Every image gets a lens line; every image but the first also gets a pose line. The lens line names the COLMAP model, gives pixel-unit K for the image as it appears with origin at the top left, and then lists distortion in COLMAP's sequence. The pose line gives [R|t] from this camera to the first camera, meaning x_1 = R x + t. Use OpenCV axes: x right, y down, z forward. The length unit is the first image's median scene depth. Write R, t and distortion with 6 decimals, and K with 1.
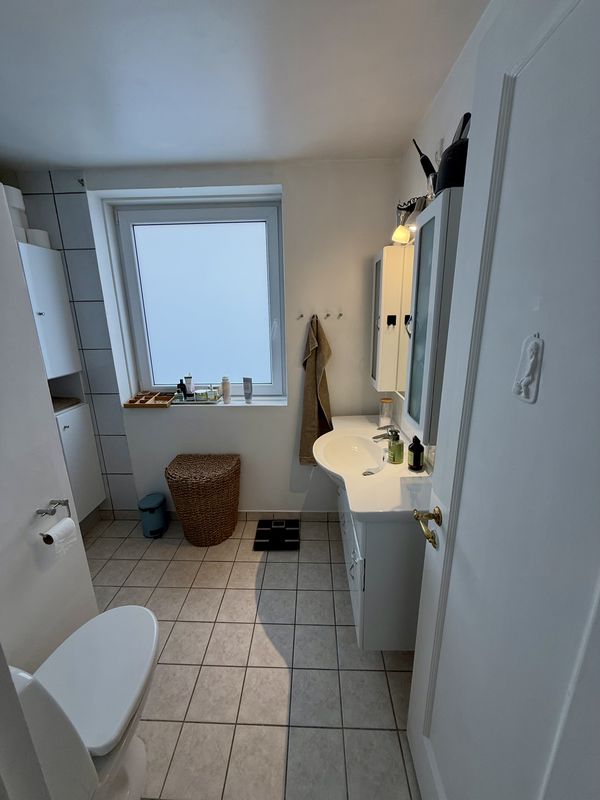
lens RADIAL K [[318.1, 0, 300.0], [0, 318.1, 400.0], [0, 0, 1]] dist [0.000271, -0.000297]
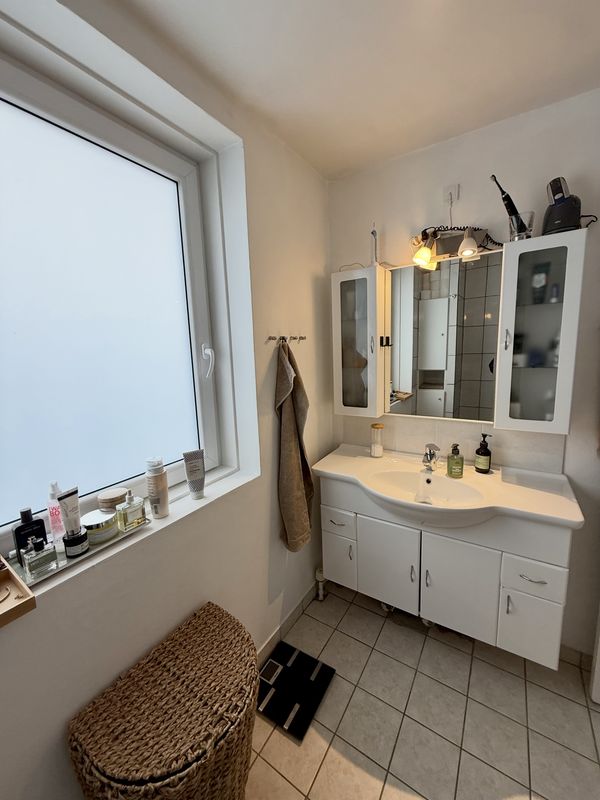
lens RADIAL K [[318.1, 0, 300.7], [0, 318.1, 398.1], [0, 0, 1]] dist [0.000271, -0.000297]
pose [[0.511087, -0.139782, 0.848087, -0.546569], [0.250254, 0.968141, 0.008758, -0.123879], [-0.822291, 0.207761, 0.529785, 0.585541]]
